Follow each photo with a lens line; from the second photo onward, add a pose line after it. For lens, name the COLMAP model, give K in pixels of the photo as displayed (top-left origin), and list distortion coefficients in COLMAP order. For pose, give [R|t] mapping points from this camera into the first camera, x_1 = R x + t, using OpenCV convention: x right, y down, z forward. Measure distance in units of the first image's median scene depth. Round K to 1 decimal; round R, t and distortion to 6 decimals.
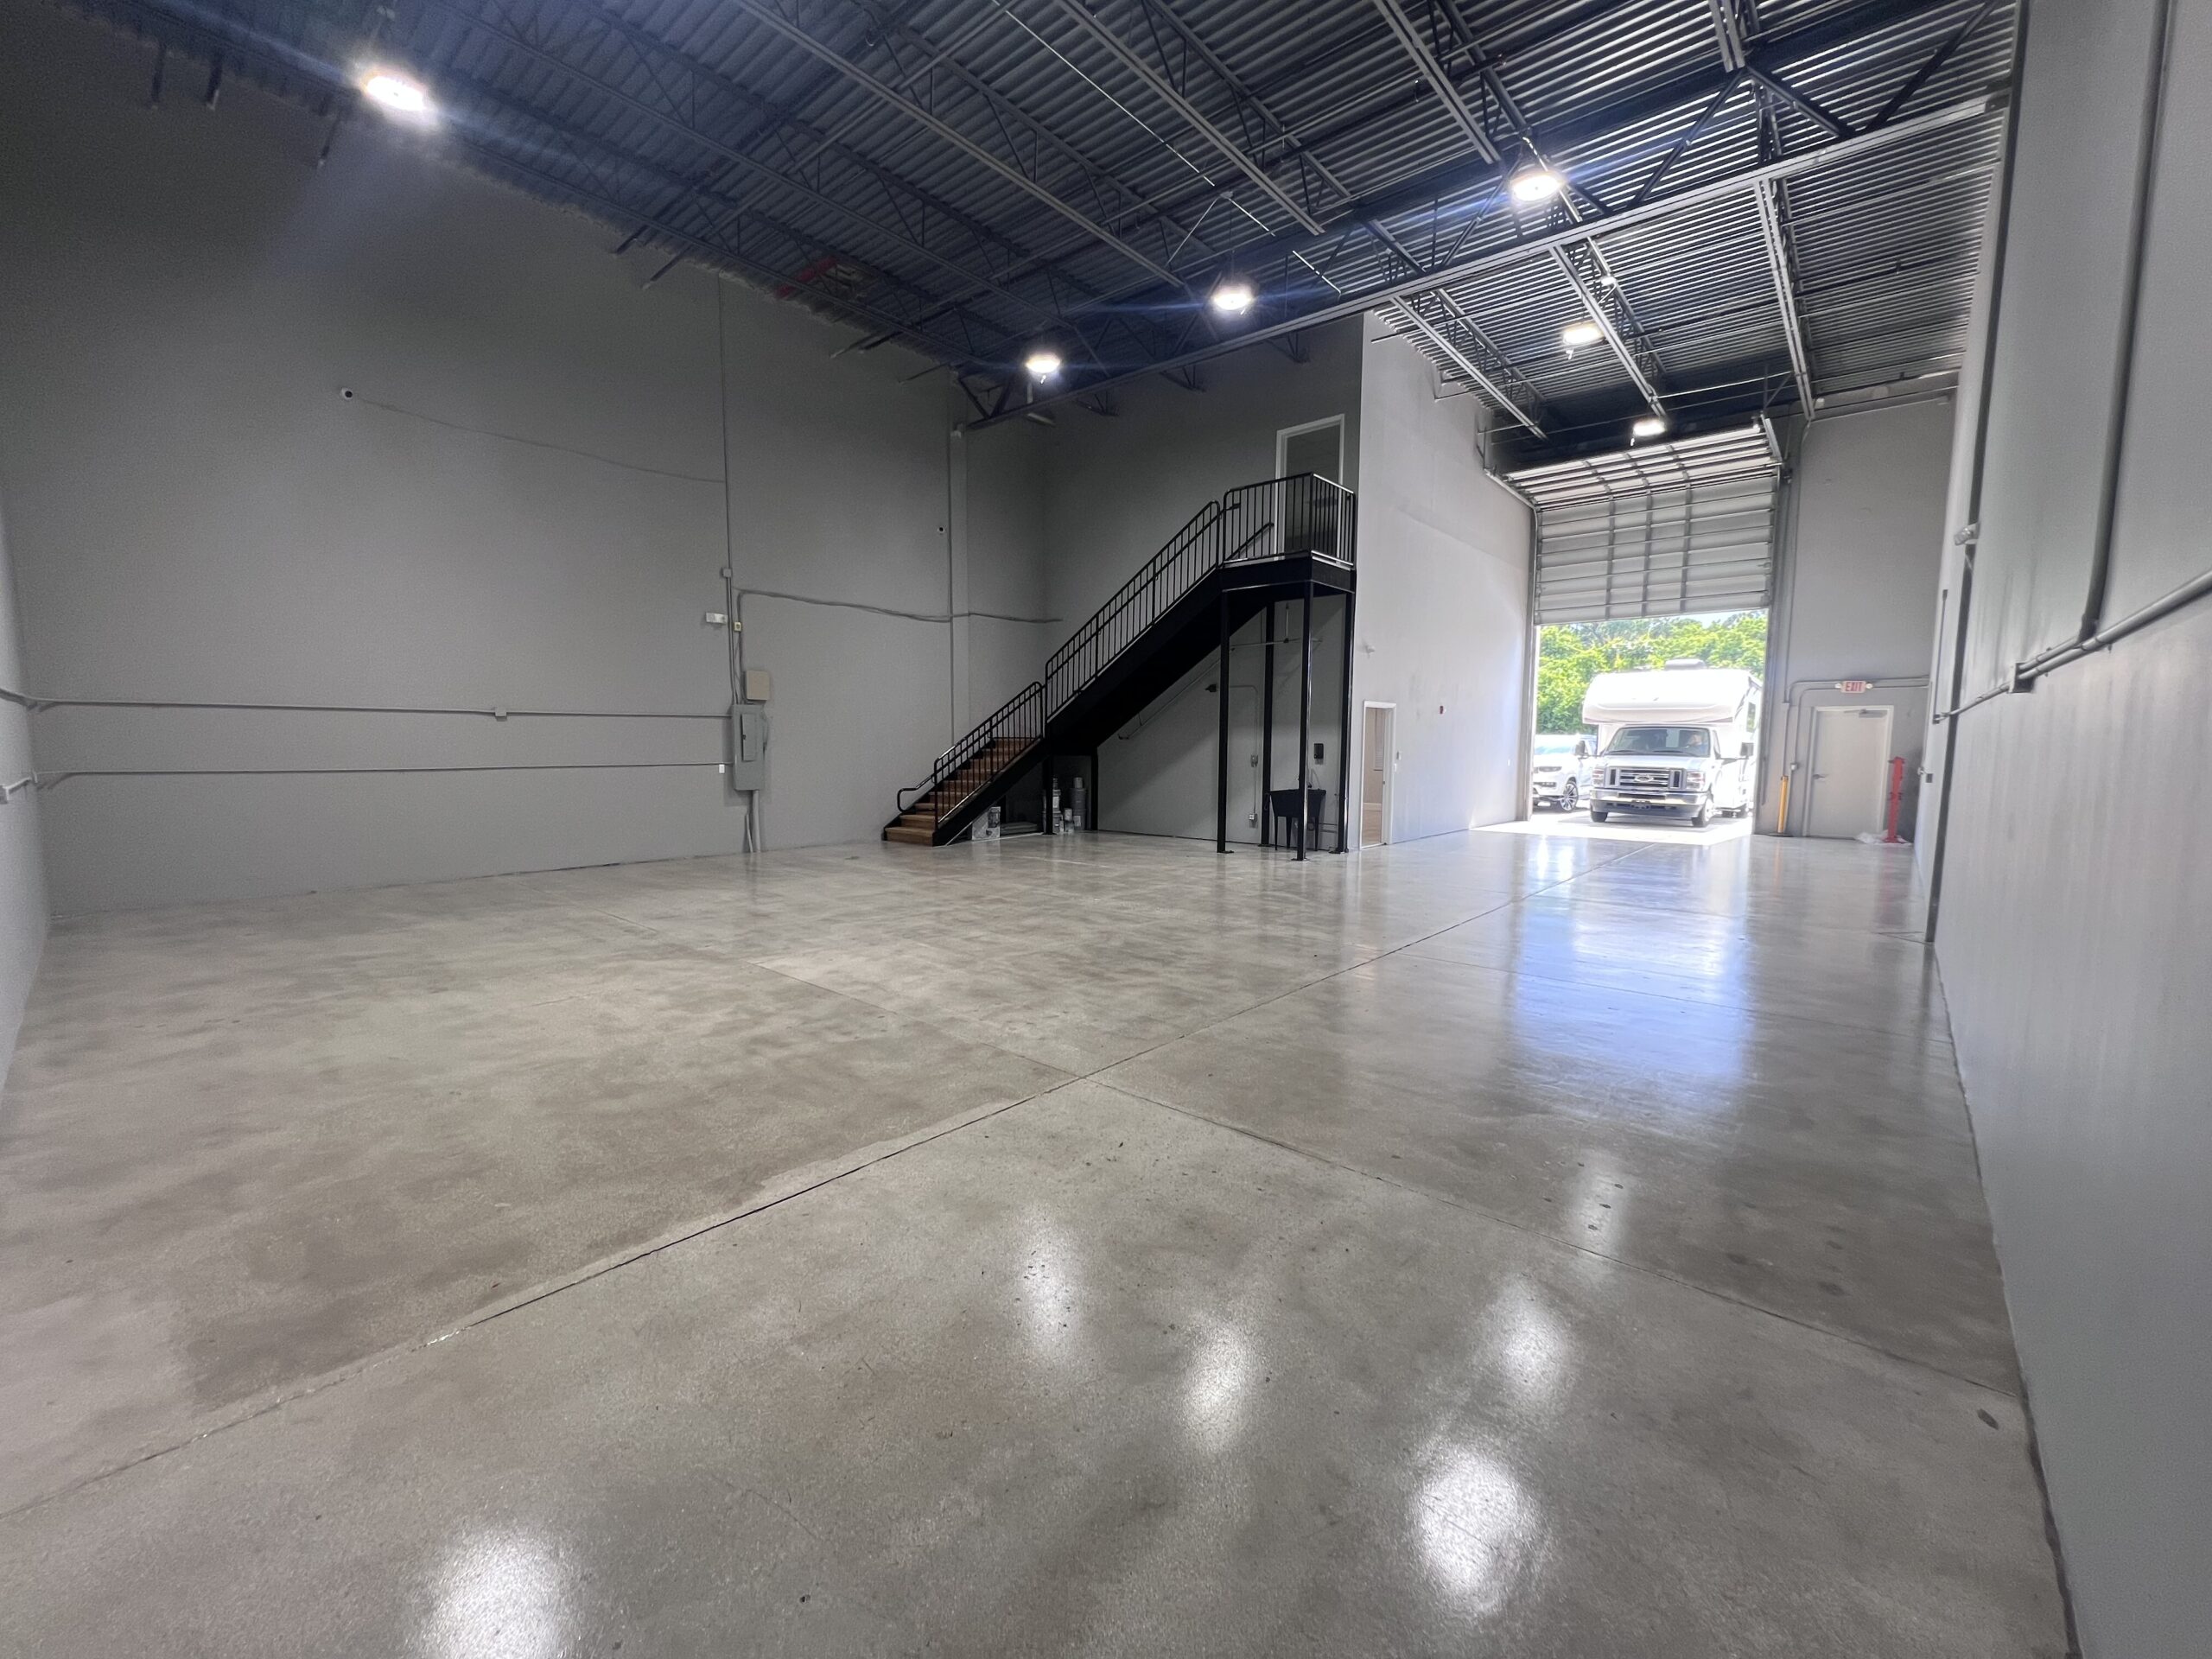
lens RADIAL K [[886.0, 0, 1108.3], [0, 886.0, 834.0], [0, 0, 1]] dist [-0.002414, 0.000569]
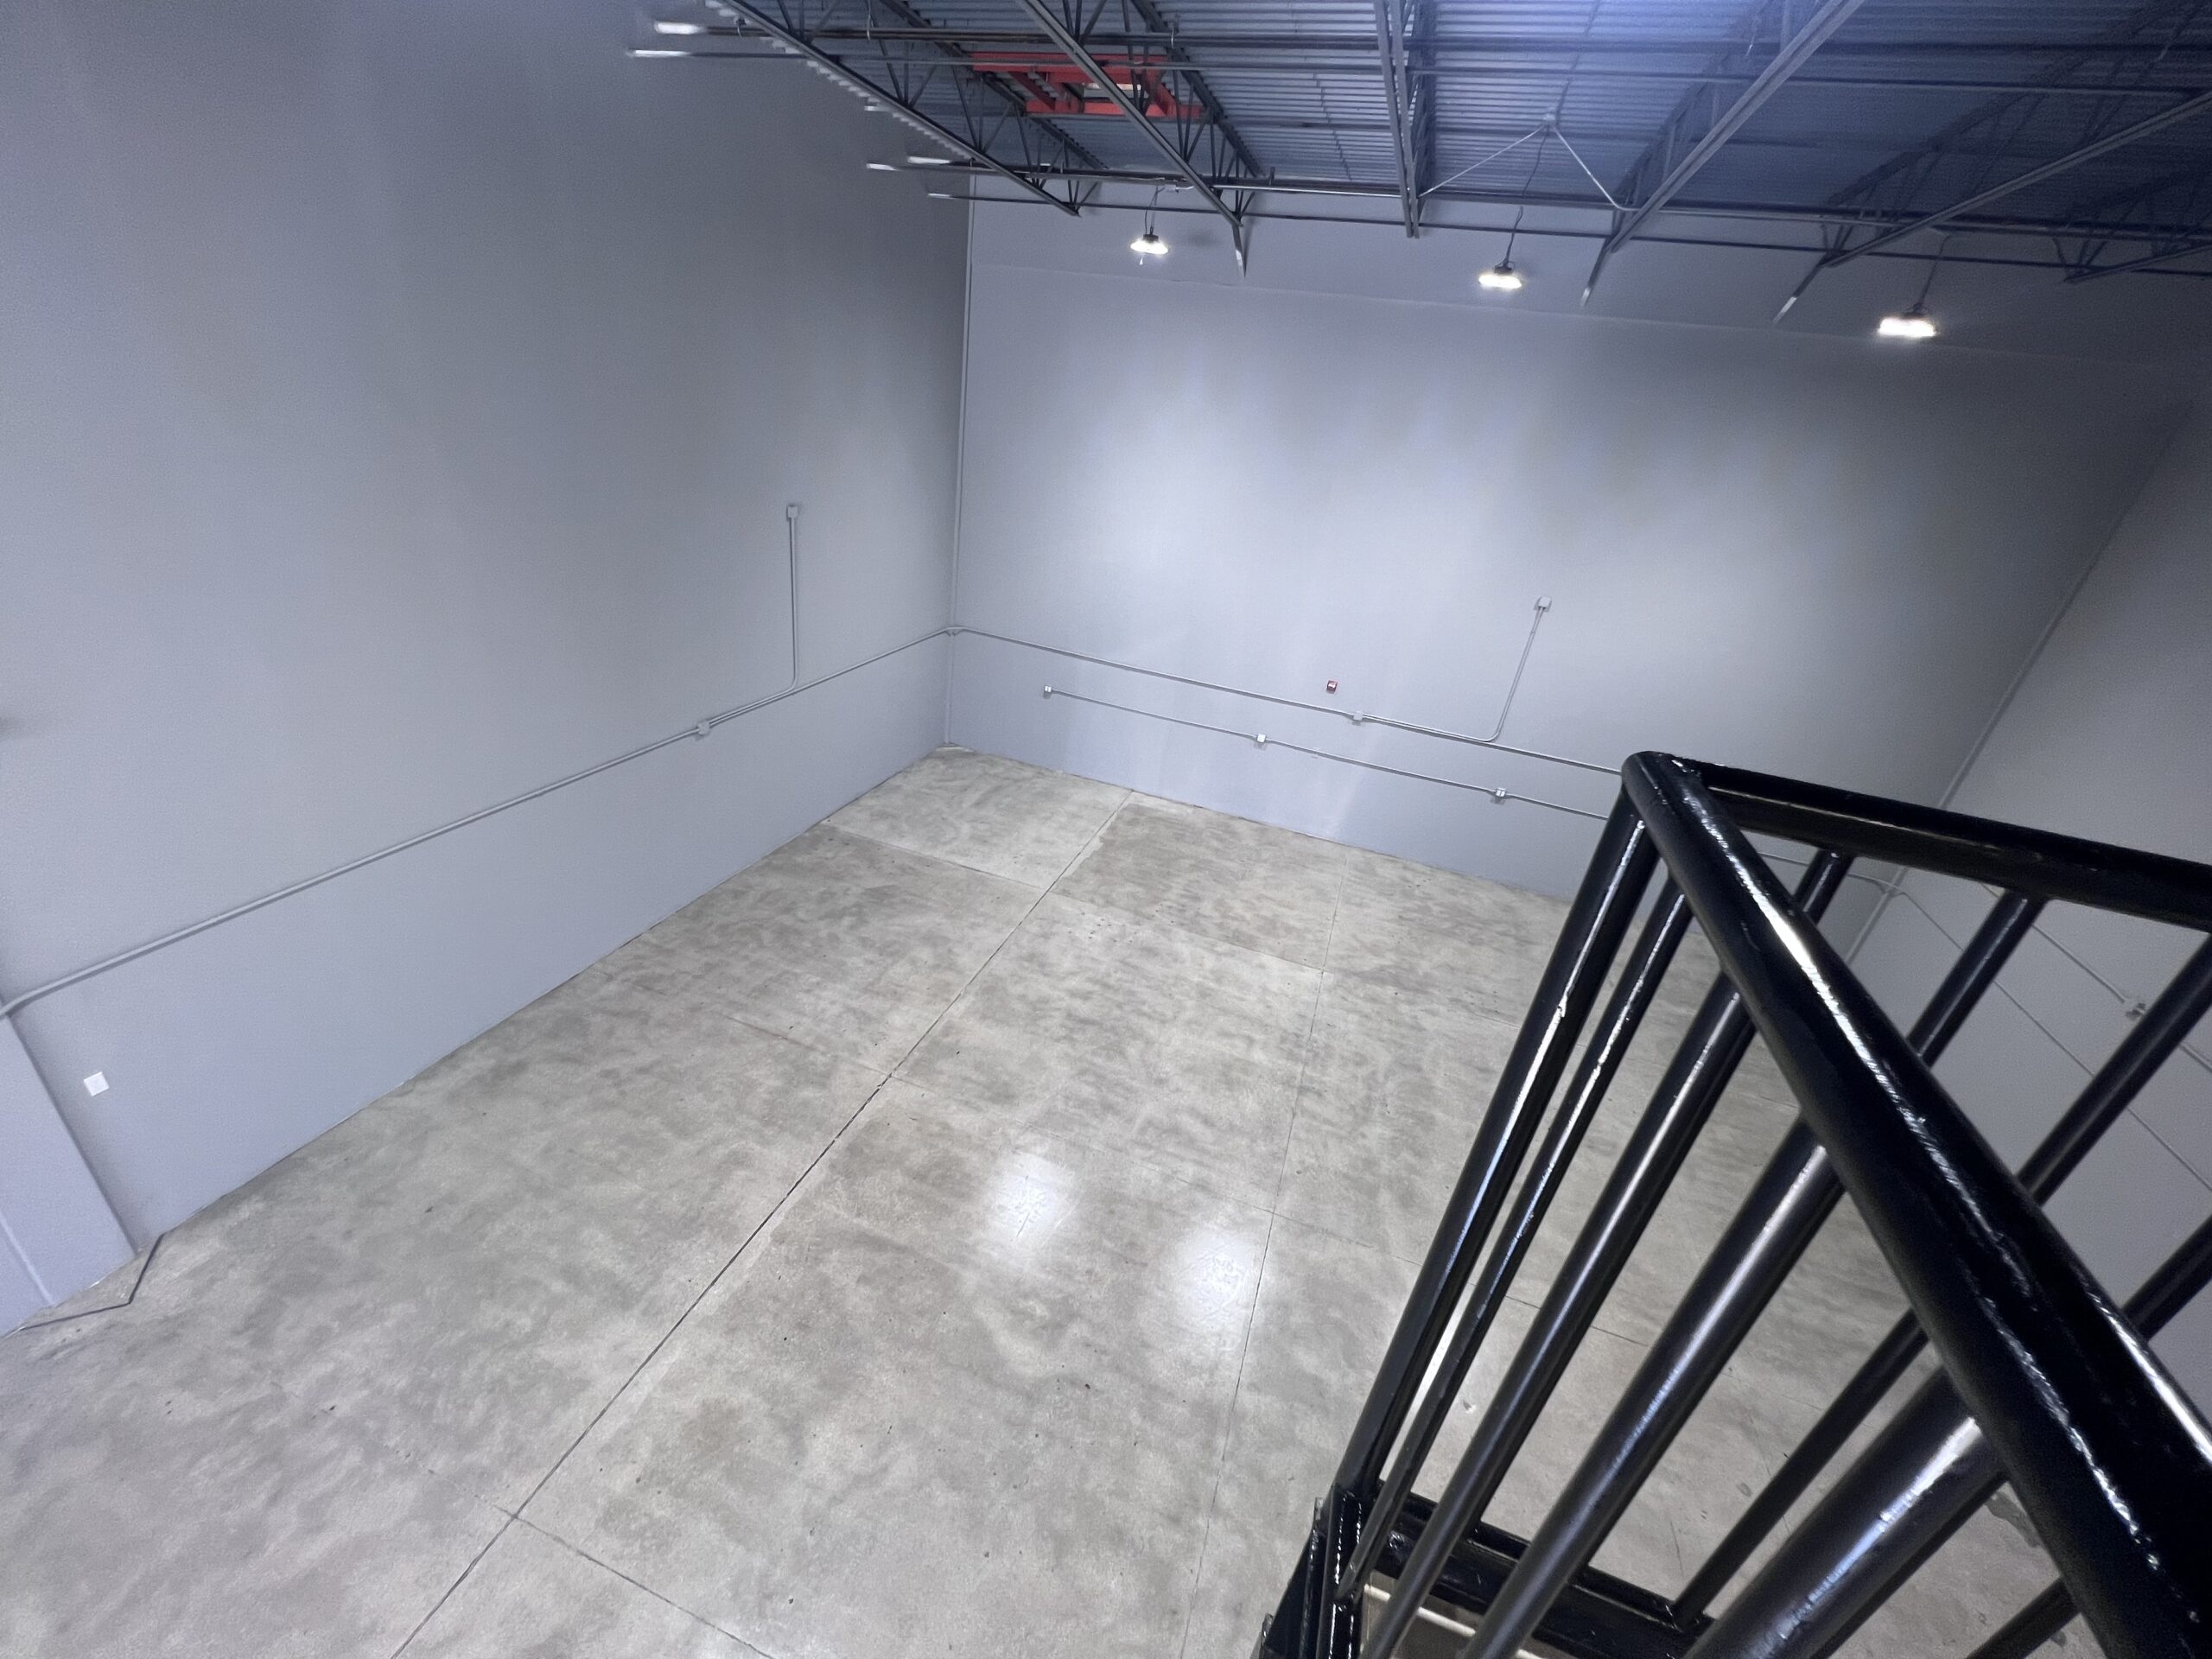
lens RADIAL K [[886.0, 0, 1108.3], [0, 886.0, 834.0], [0, 0, 1]] dist [-0.002414, 0.000569]
pose [[-0.915172, 0.065433, -0.397717, 0.677542], [-0.168151, 0.834788, 0.524266, -1.014626], [0.366314, 0.546670, -0.752971, 2.437423]]
